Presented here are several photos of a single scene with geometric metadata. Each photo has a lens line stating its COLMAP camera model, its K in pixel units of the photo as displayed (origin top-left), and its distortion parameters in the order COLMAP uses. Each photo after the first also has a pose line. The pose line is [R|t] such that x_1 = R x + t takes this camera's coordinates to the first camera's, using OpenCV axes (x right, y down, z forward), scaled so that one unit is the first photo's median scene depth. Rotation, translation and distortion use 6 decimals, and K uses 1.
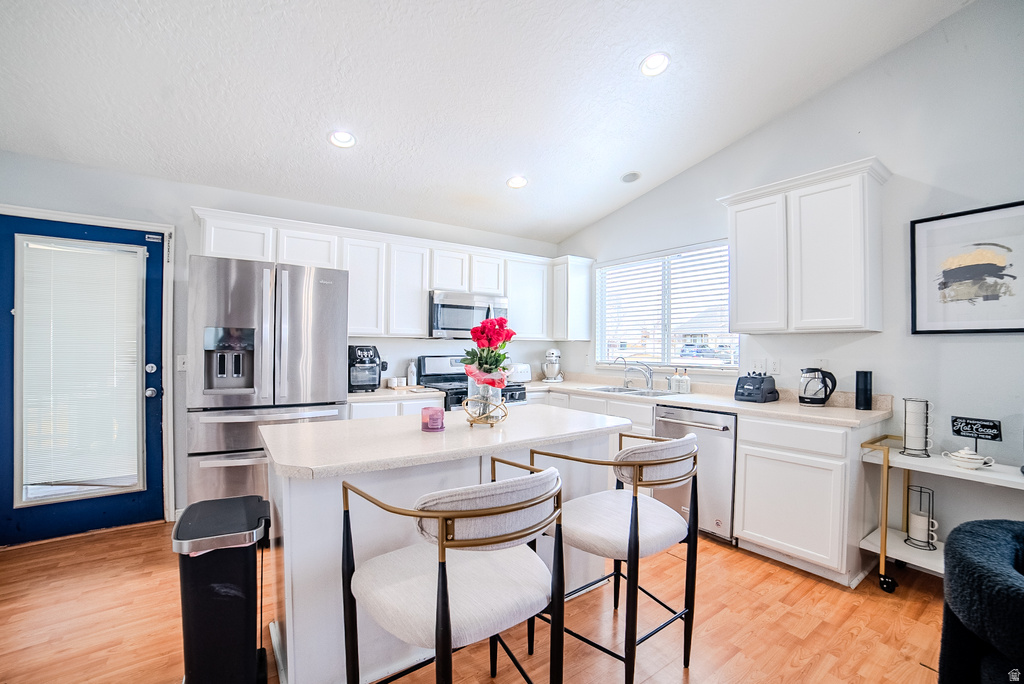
lens RADIAL K [[417.6, 0, 512.0], [0, 417.6, 342.0], [0, 0, 1]] dist [-0.086757, 0.029619]
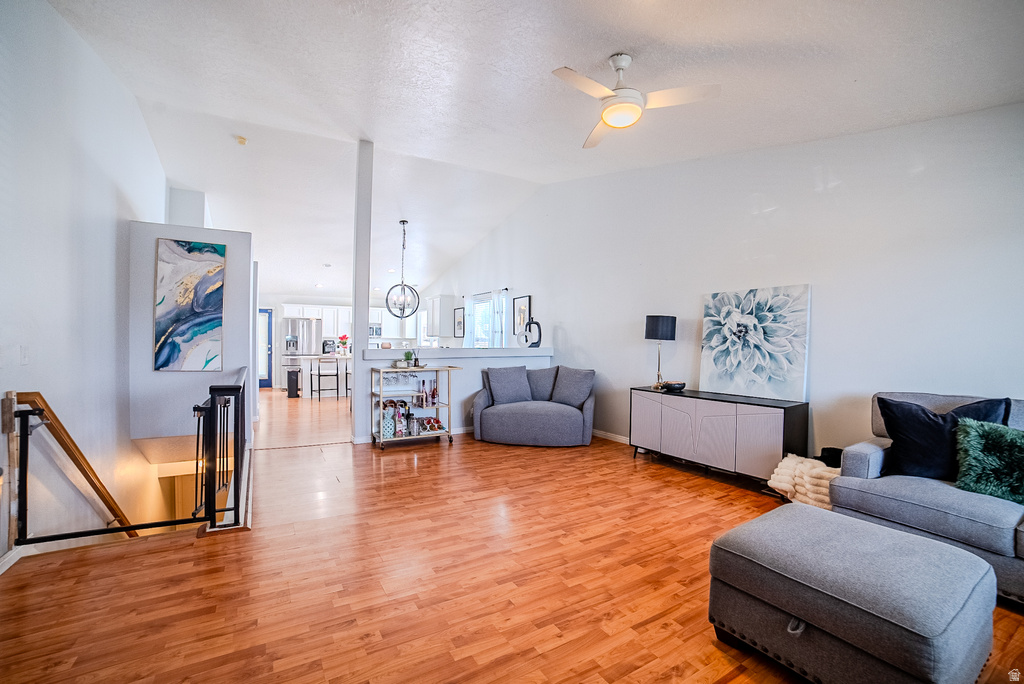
lens RADIAL K [[427.3, 0, 569.5], [0, 427.3, 345.3], [0, 0, 1]] dist [-0.038867, 0.000021]
pose [[0.999947, 0.002121, 0.010065, 1.776418], [-0.002283, 0.999868, 0.016112, -0.010092], [-0.010030, -0.016134, 0.999820, -2.816421]]
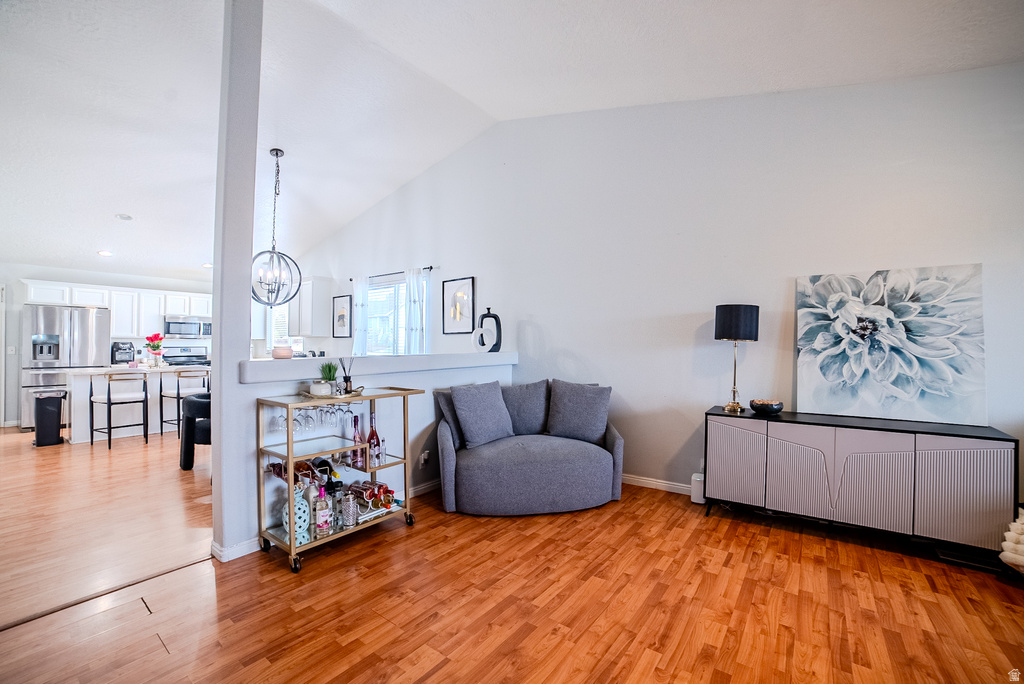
lens RADIAL K [[417.6, 0, 512.0], [0, 417.6, 342.0], [0, 0, 1]] dist [-0.086757, 0.029619]
pose [[0.953162, -0.000858, 0.302458, 1.072228], [-0.000833, 0.999985, 0.005463, -0.005558], [-0.302458, -0.005459, 0.953147, -1.776537]]
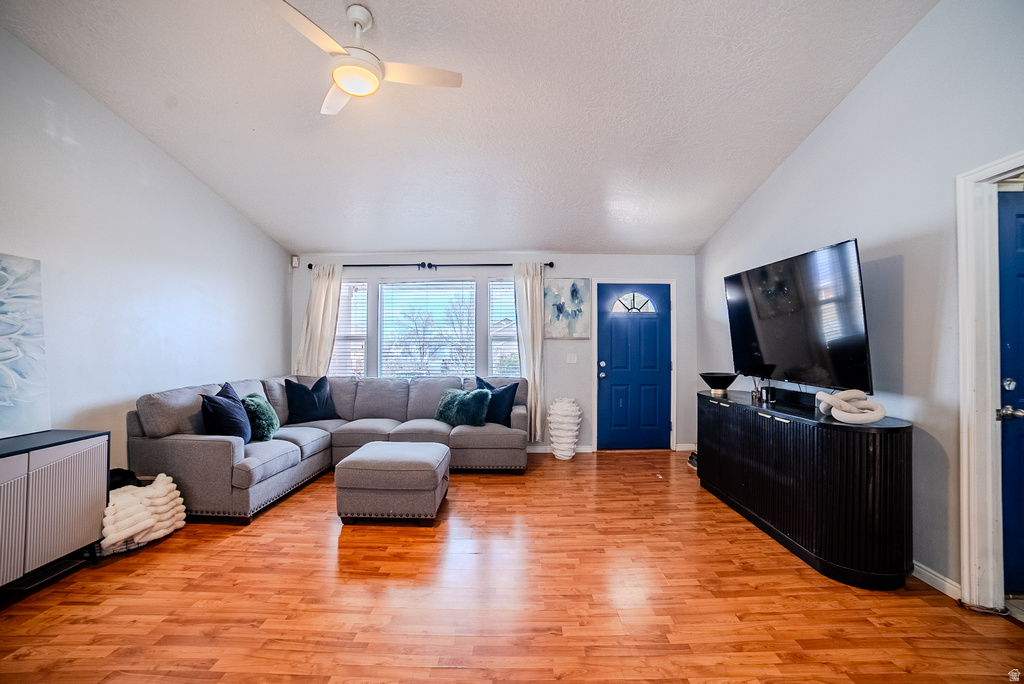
lens RADIAL K [[417.6, 0, 512.0], [0, 417.6, 342.0], [0, 0, 1]] dist [-0.086757, 0.029619]
pose [[-0.787501, 0.006247, 0.616282, 1.017833], [-0.009583, 0.999704, -0.022379, 0.008323], [-0.616239, -0.023529, -0.787208, -1.037920]]
